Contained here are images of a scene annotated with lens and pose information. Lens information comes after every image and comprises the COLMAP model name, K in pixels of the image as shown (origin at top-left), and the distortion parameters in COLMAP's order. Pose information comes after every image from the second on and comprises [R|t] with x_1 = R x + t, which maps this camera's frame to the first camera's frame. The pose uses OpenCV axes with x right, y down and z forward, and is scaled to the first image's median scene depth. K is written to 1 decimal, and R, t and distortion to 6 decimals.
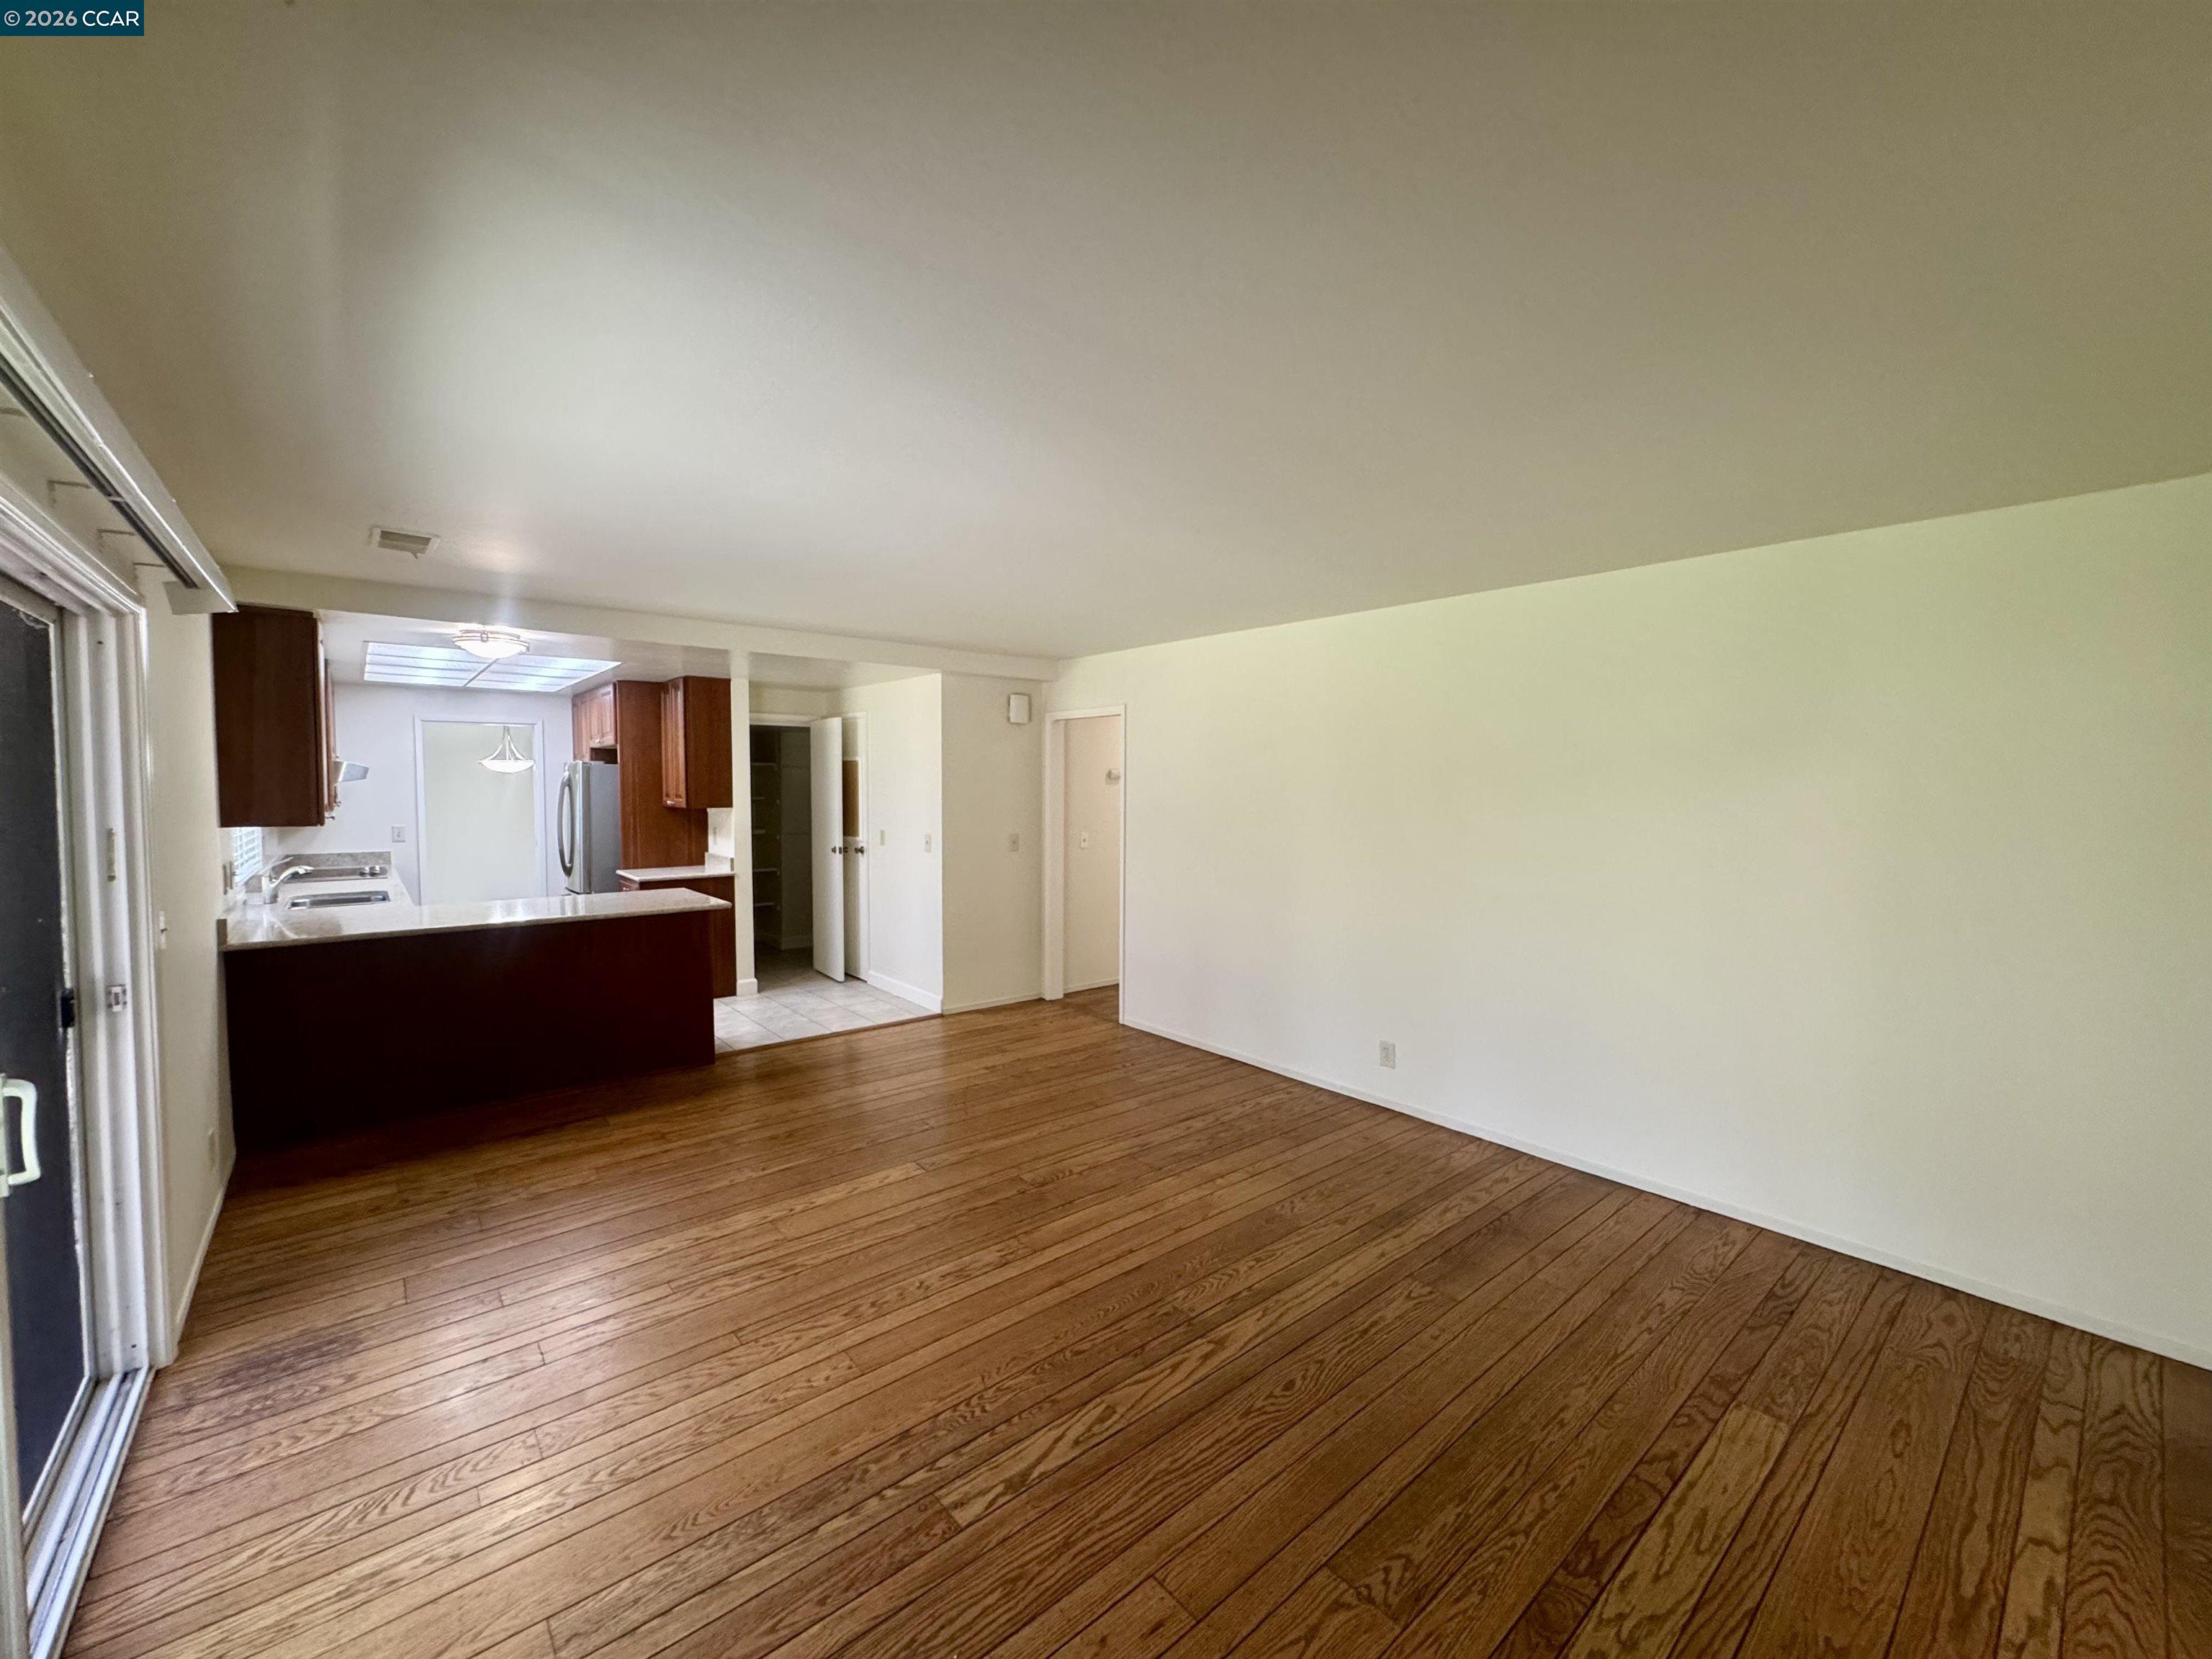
lens RADIAL K [[885.9, 0, 1106.6], [0, 885.9, 824.0], [0, 0, 1]] dist [0.002826, 0.000699]
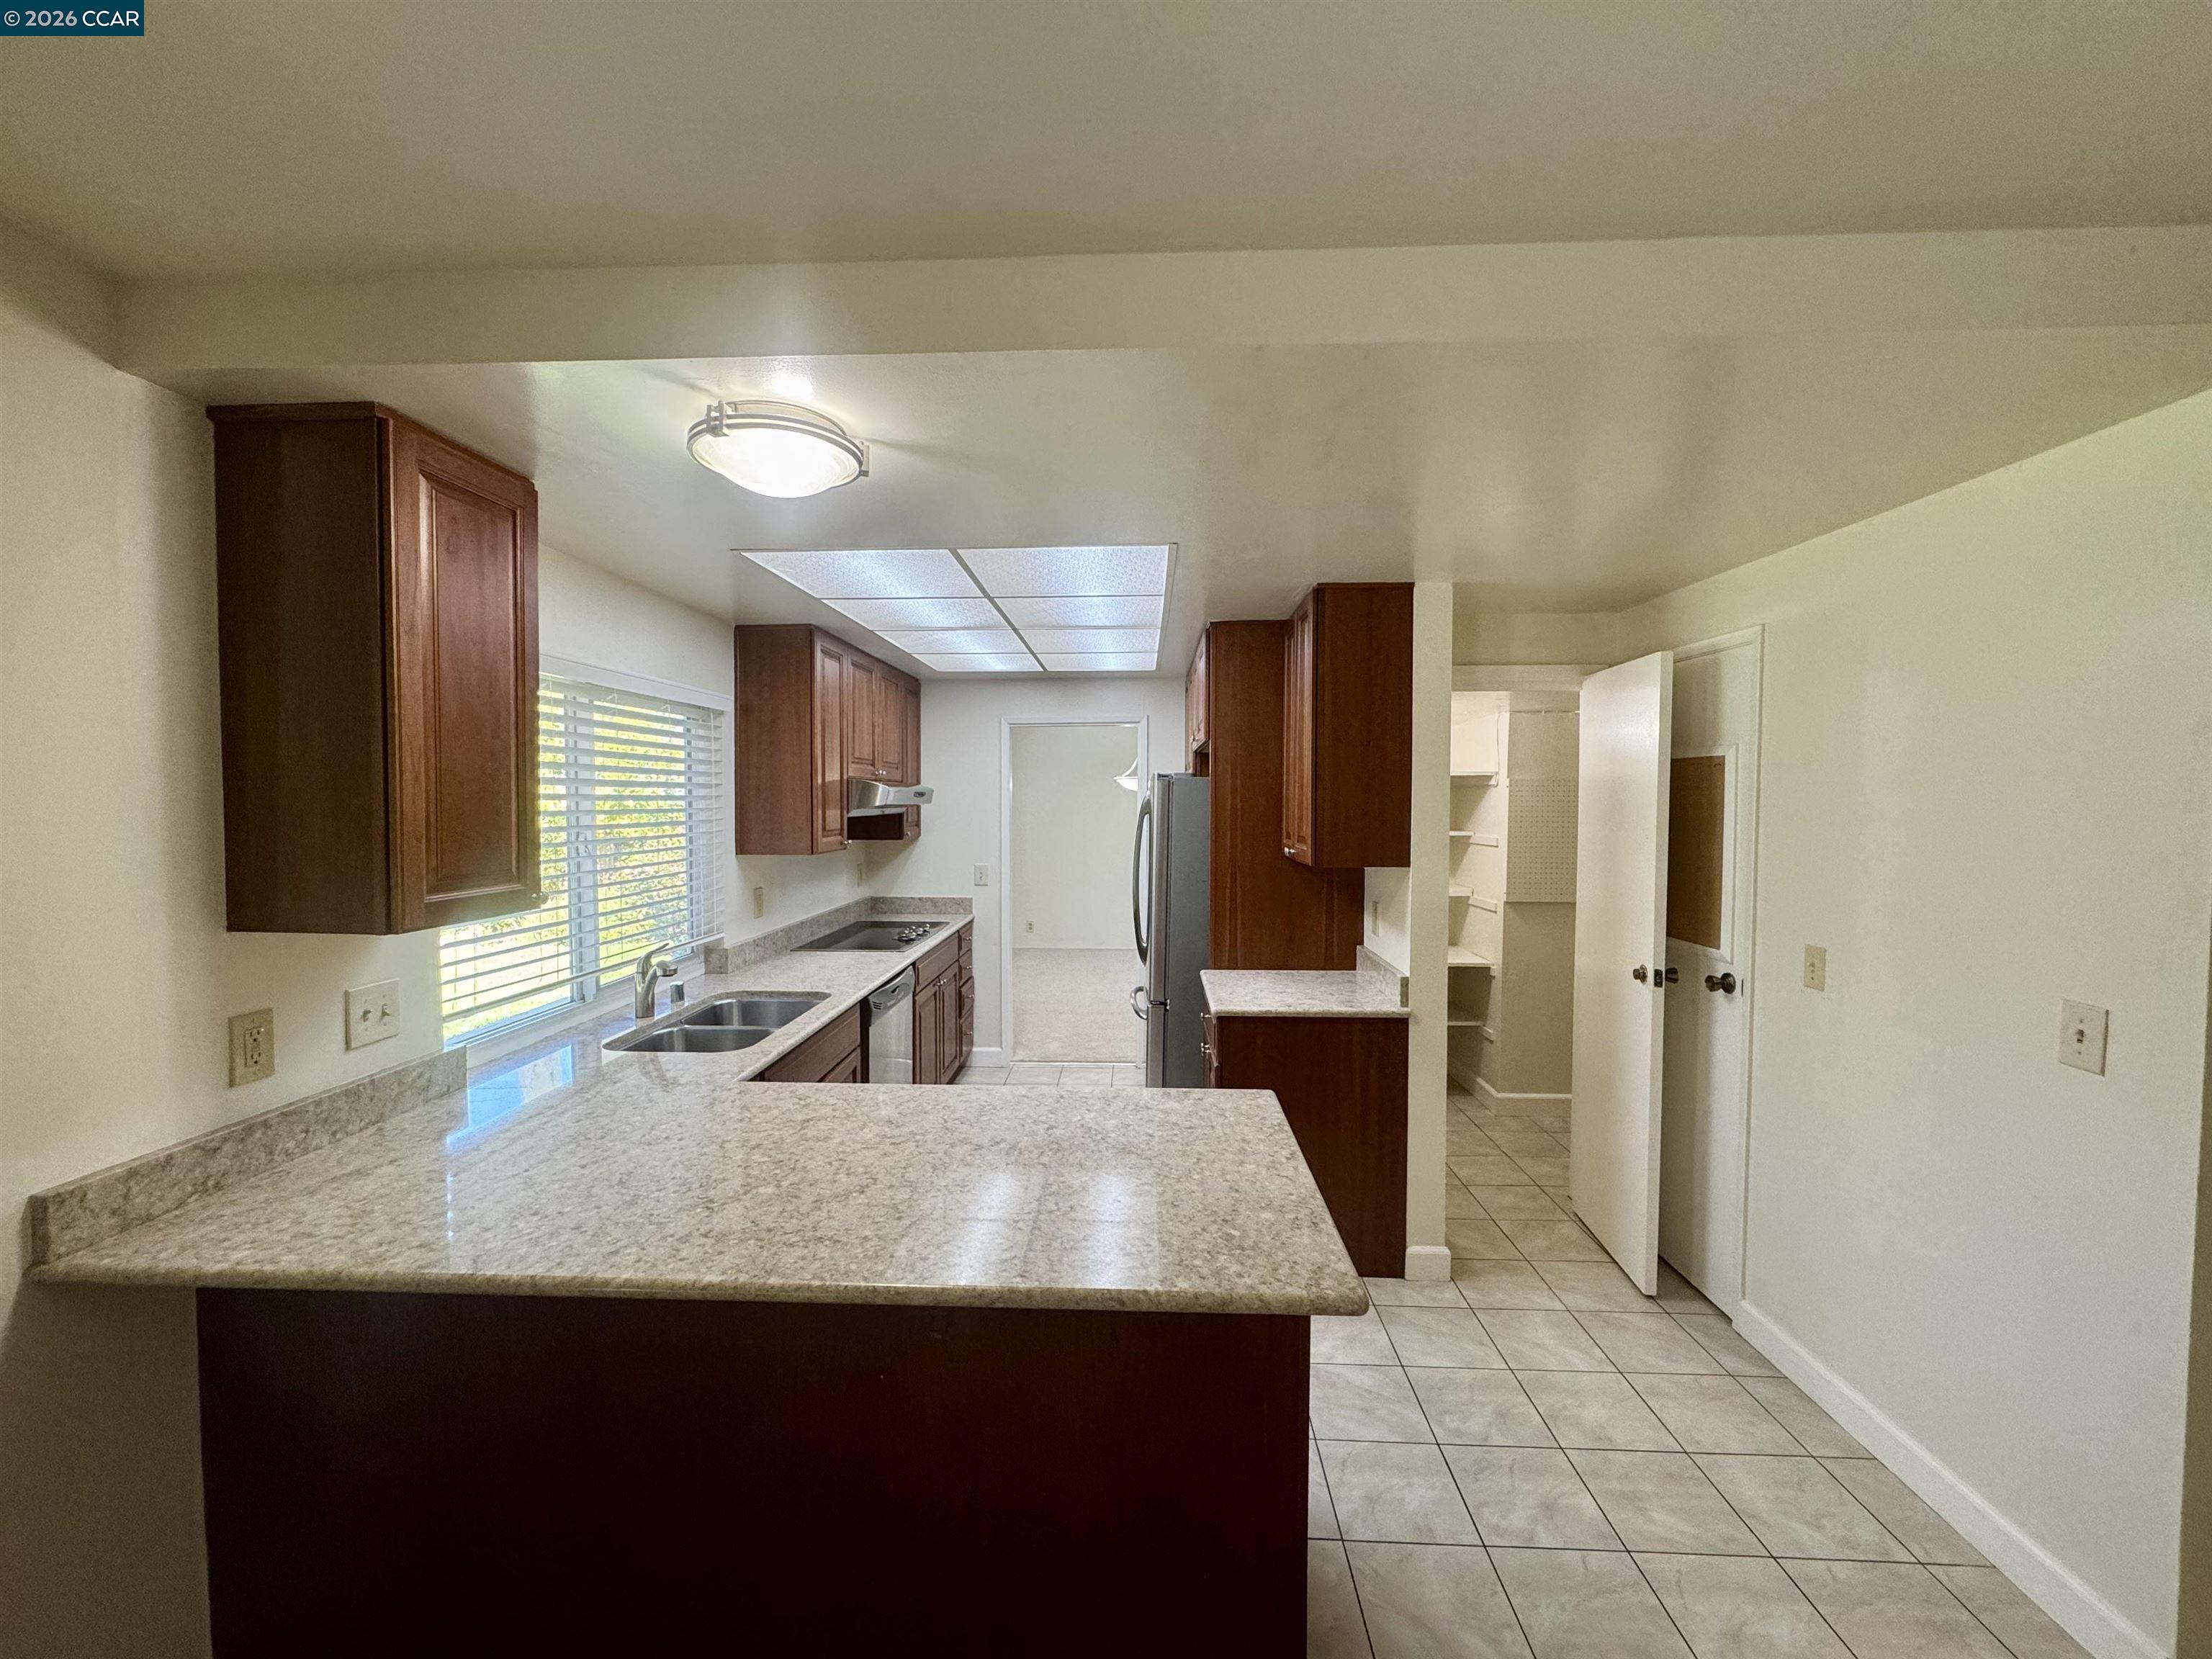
lens RADIAL K [[885.9, 0, 1102.4], [0, 885.9, 826.8], [0, 0, 1]] dist [0.002826, 0.000699]
pose [[0.738020, 0.019283, -0.674503, -0.224981], [-0.031839, 0.999473, -0.006263, -0.030267], [0.674027, 0.026098, 0.738245, 0.539940]]
